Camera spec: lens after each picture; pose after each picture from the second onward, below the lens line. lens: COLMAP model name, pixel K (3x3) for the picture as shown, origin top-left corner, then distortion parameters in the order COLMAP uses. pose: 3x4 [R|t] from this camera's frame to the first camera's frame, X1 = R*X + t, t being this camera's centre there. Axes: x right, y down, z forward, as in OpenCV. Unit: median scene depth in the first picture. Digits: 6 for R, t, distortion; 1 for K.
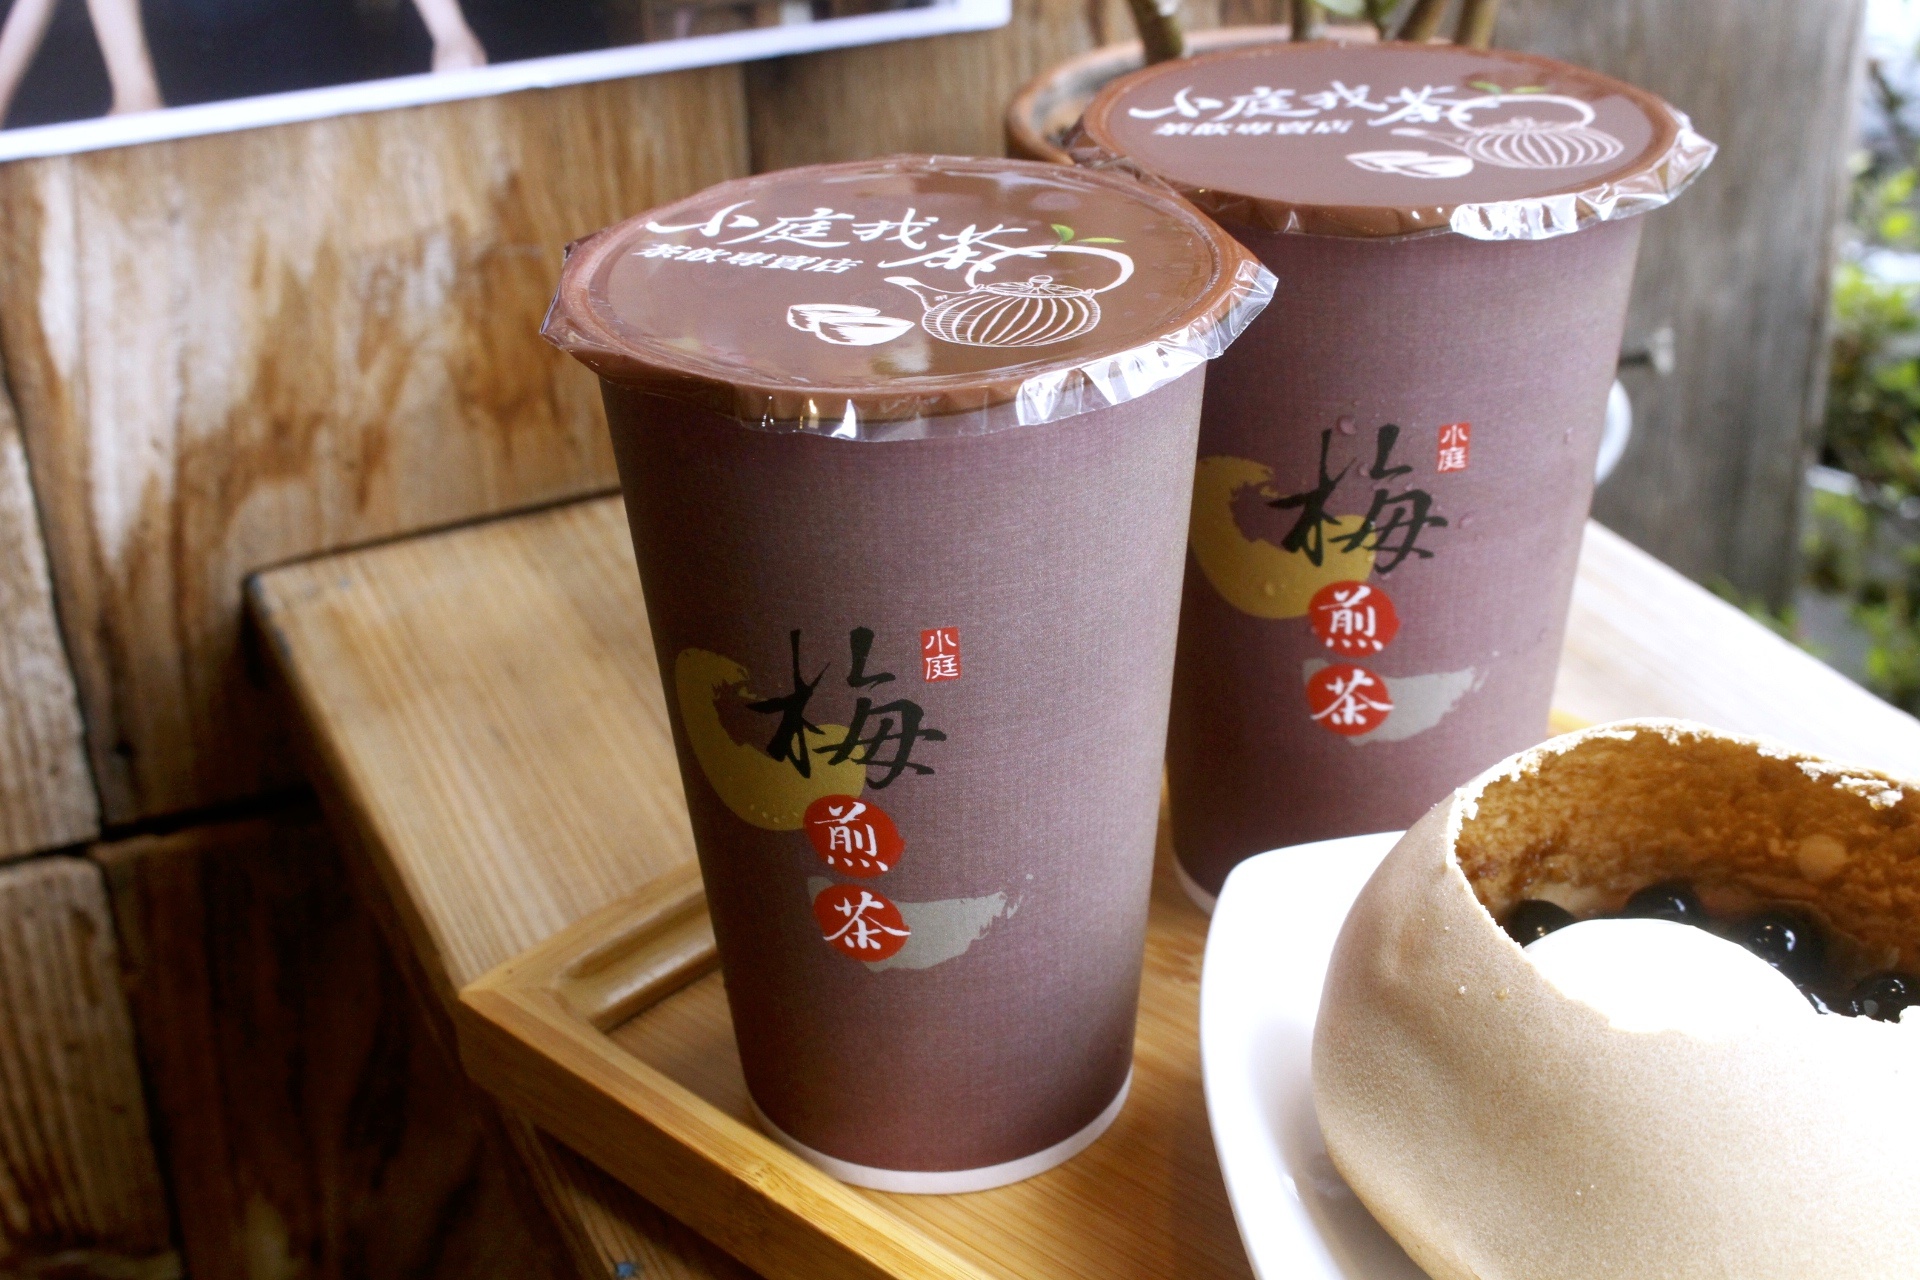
lens RADIAL K [[2690.0, 0, 960.0], [0, 2690.0, 640.0], [0, 0, 1]] dist [-0.080842, 0.114779]
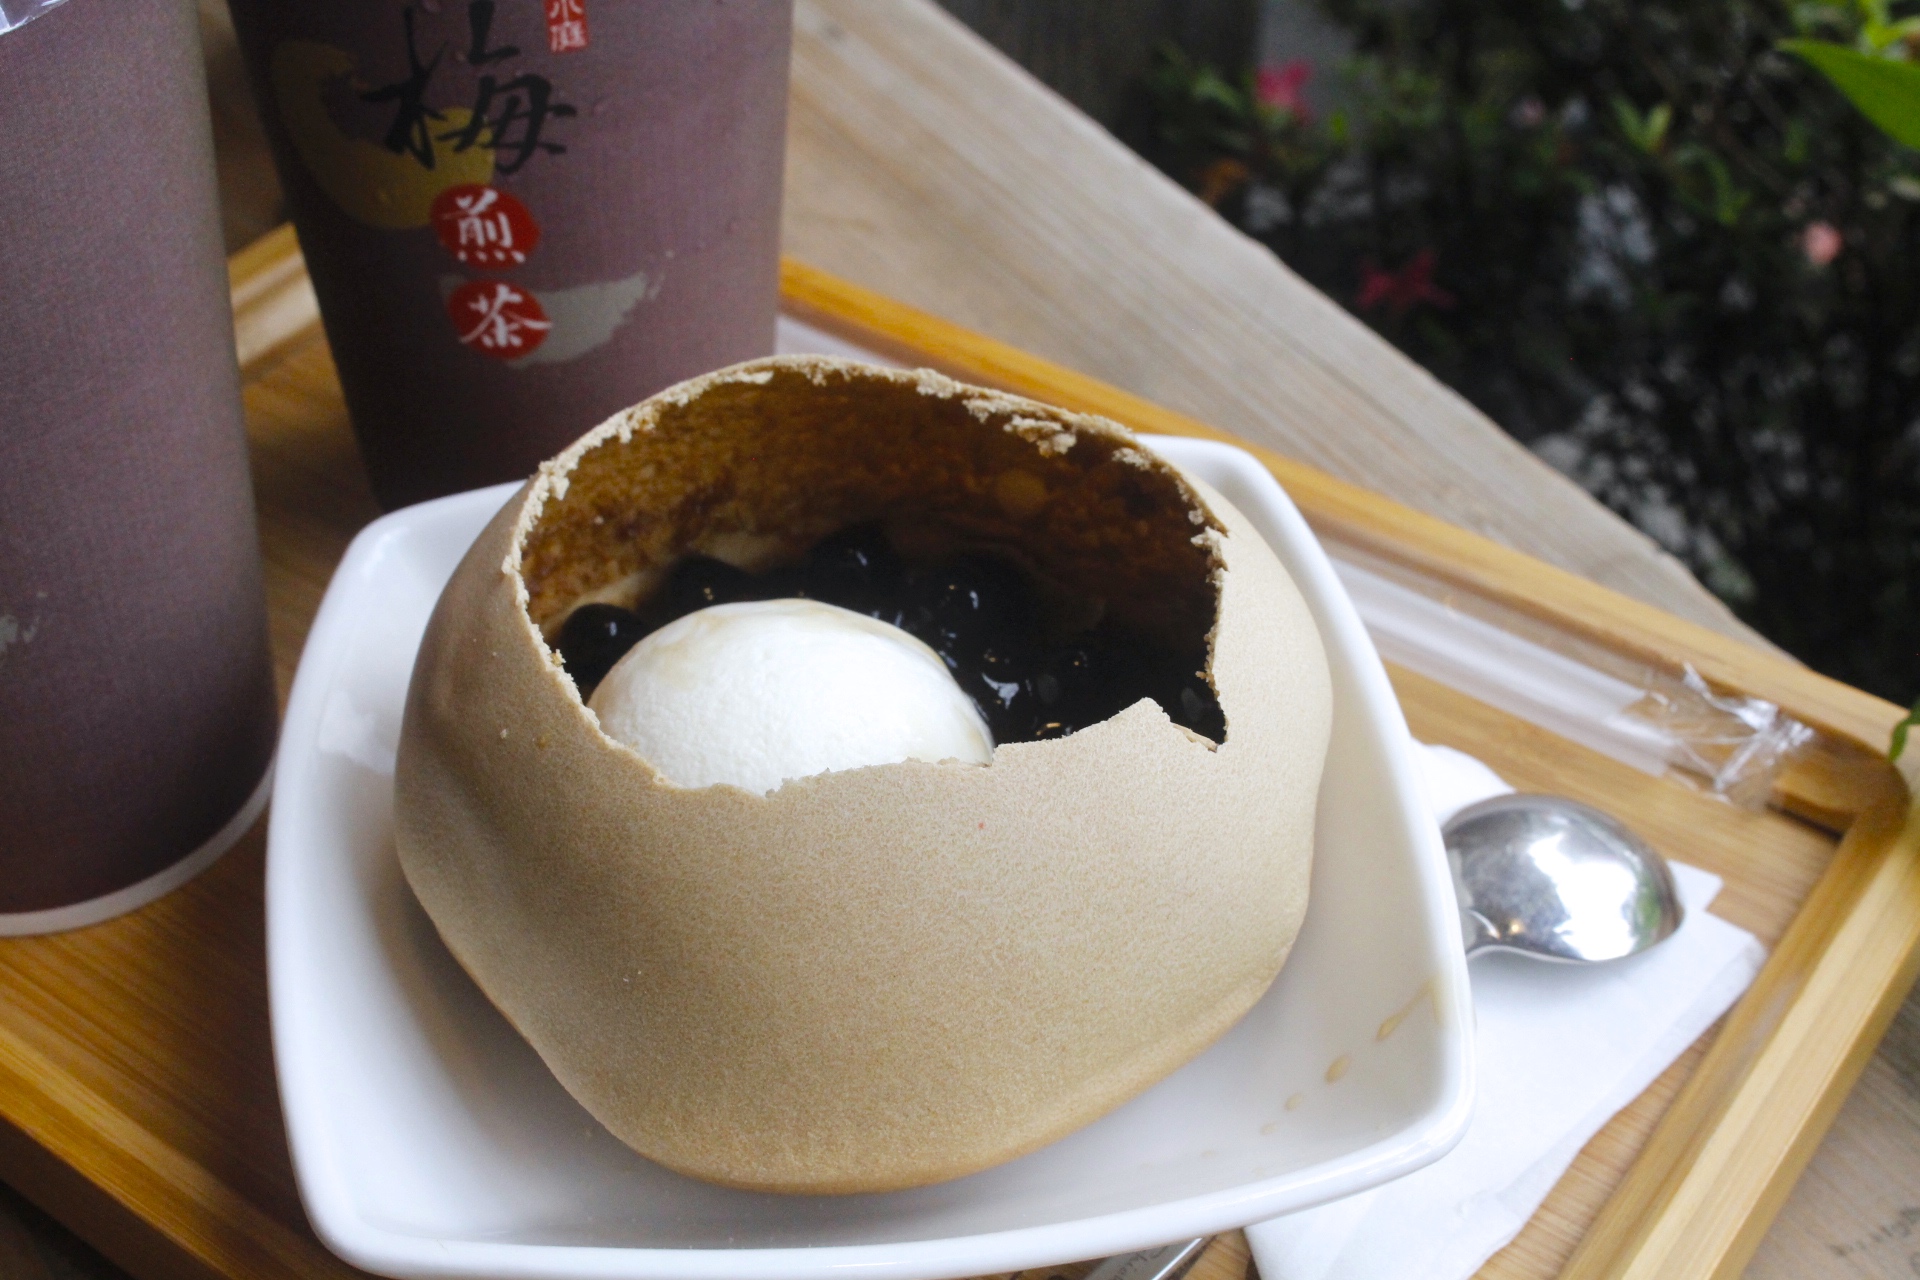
lens RADIAL K [[2690.0, 0, 960.0], [0, 2690.0, 640.0], [0, 0, 1]] dist [-0.080842, 0.114779]
pose [[0.991193, -0.068179, 0.113525, 0.198273], [0.041272, 0.973628, 0.224377, -0.066747], [-0.125829, -0.217715, 0.967867, 0.152323]]
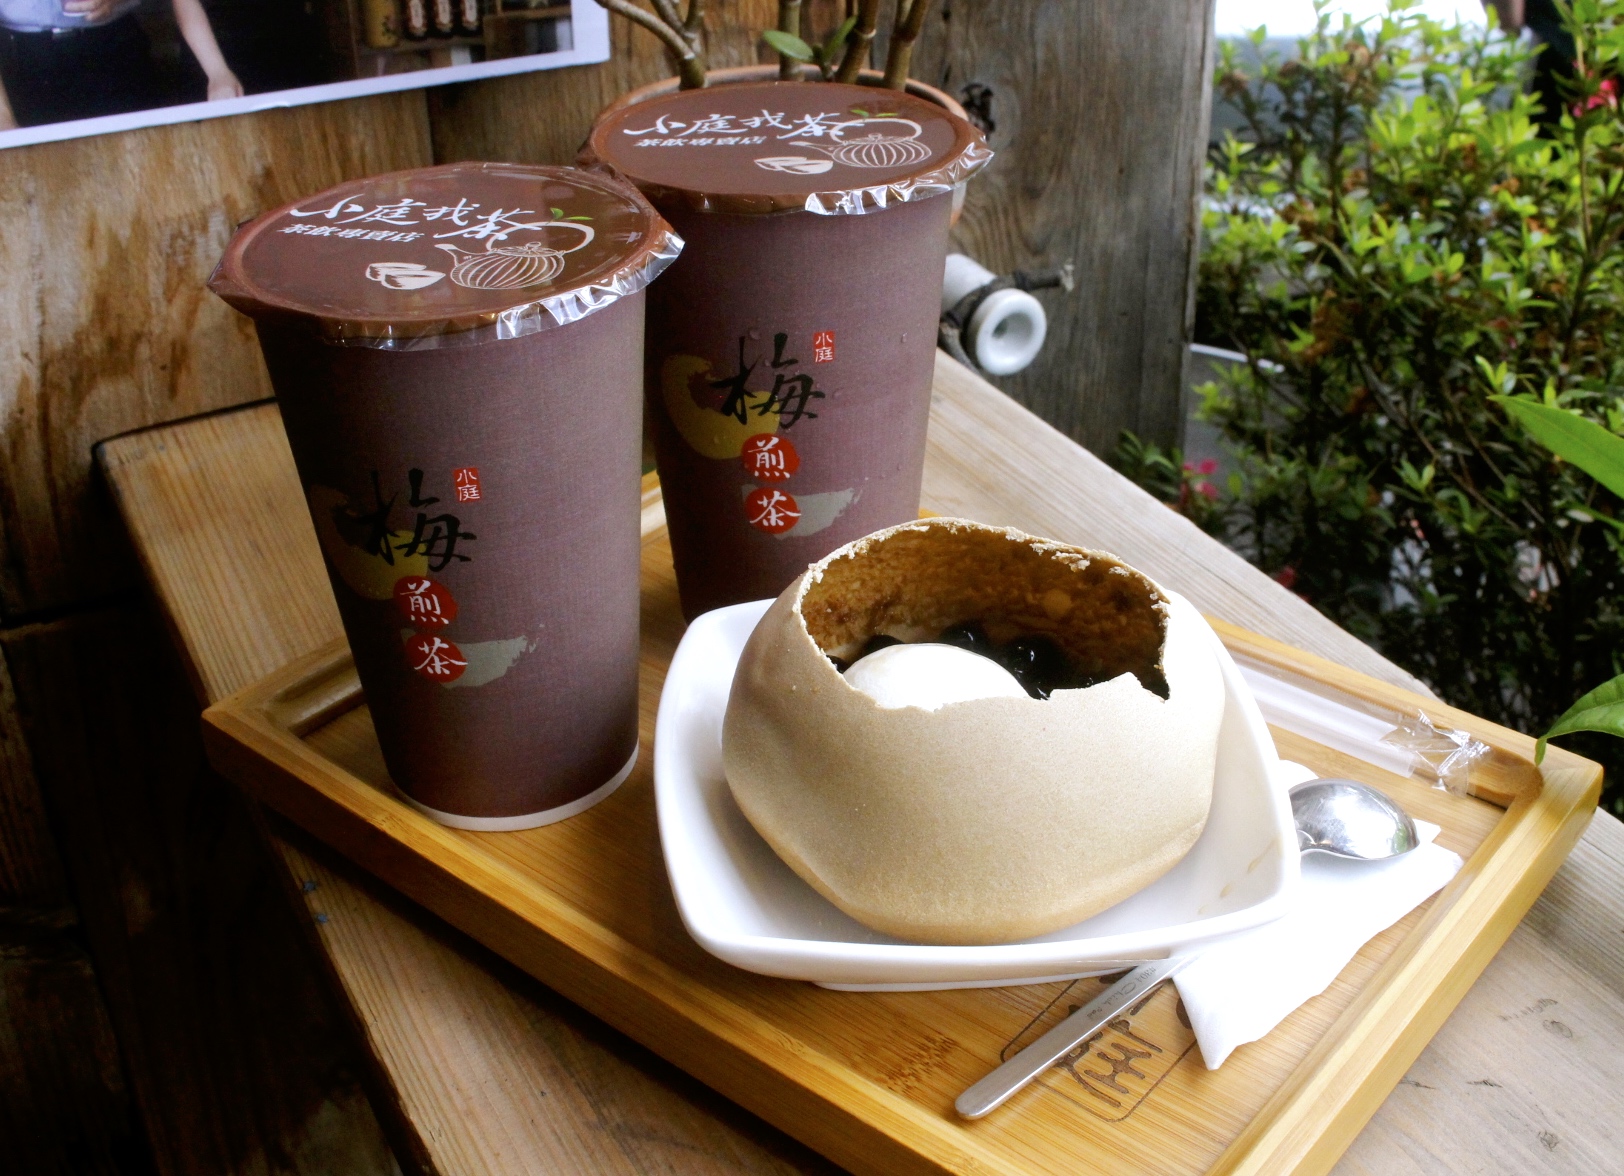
lens RADIAL K [[1936.6, 0, 919.1], [0, 1936.6, 579.4], [0, 0, 1]] dist [-0.137341, 0.129717]
pose [[0.994871, -0.021708, 0.098799, 0.125485], [0.016606, 0.998500, 0.052174, 0.005531], [-0.099783, -0.050266, 0.993739, -0.130840]]
